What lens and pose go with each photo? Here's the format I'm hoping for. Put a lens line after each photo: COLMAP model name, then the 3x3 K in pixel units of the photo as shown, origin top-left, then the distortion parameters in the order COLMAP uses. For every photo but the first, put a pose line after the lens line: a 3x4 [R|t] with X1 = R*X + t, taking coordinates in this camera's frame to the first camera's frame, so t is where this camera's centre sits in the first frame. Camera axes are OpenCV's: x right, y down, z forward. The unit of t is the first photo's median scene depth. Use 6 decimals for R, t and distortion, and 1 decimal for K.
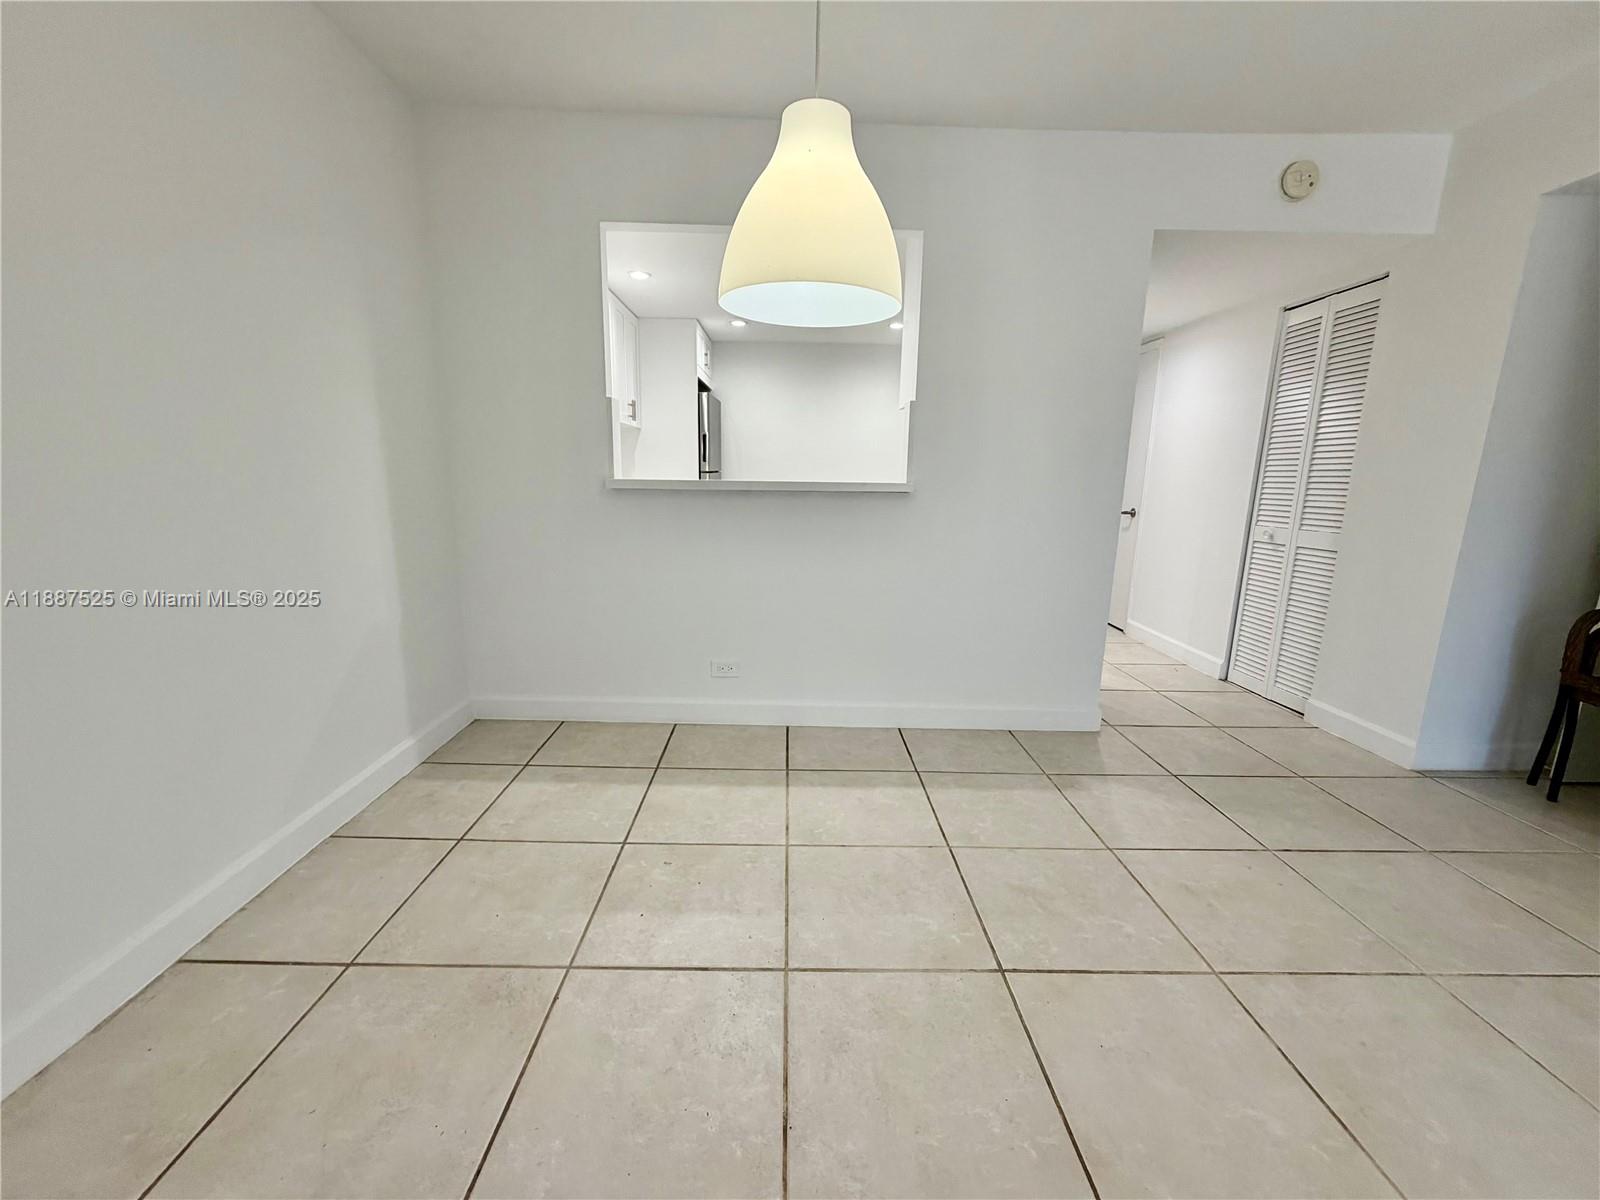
lens RADIAL K [[639.9, 0, 797.7], [0, 639.9, 599.2], [0, 0, 1]] dist [0.000278, -0.000046]
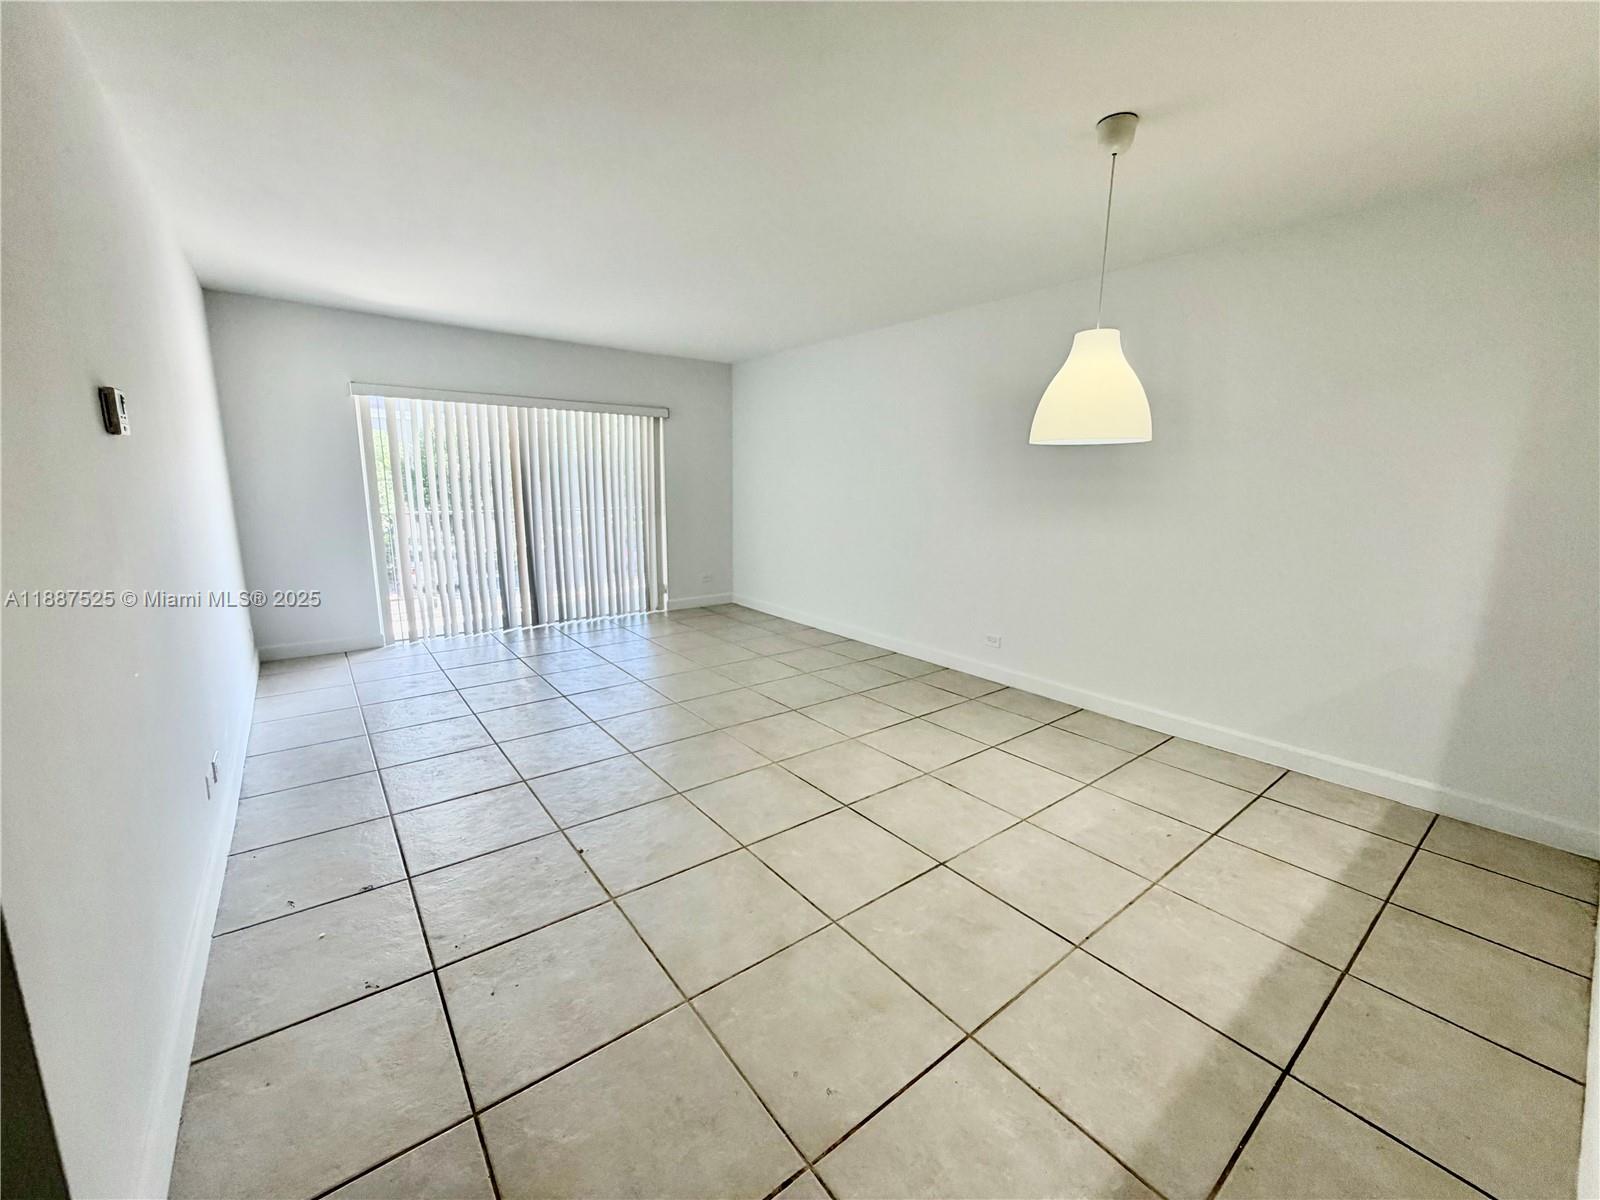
lens RADIAL K [[639.9, 0, 797.7], [0, 639.9, 599.2], [0, 0, 1]] dist [0.000278, -0.000046]
pose [[-0.786252, 0.093710, -0.610759, 0.934943], [-0.148809, 0.930625, 0.334356, -0.295366], [0.599720, 0.353774, -0.717760, 1.071425]]
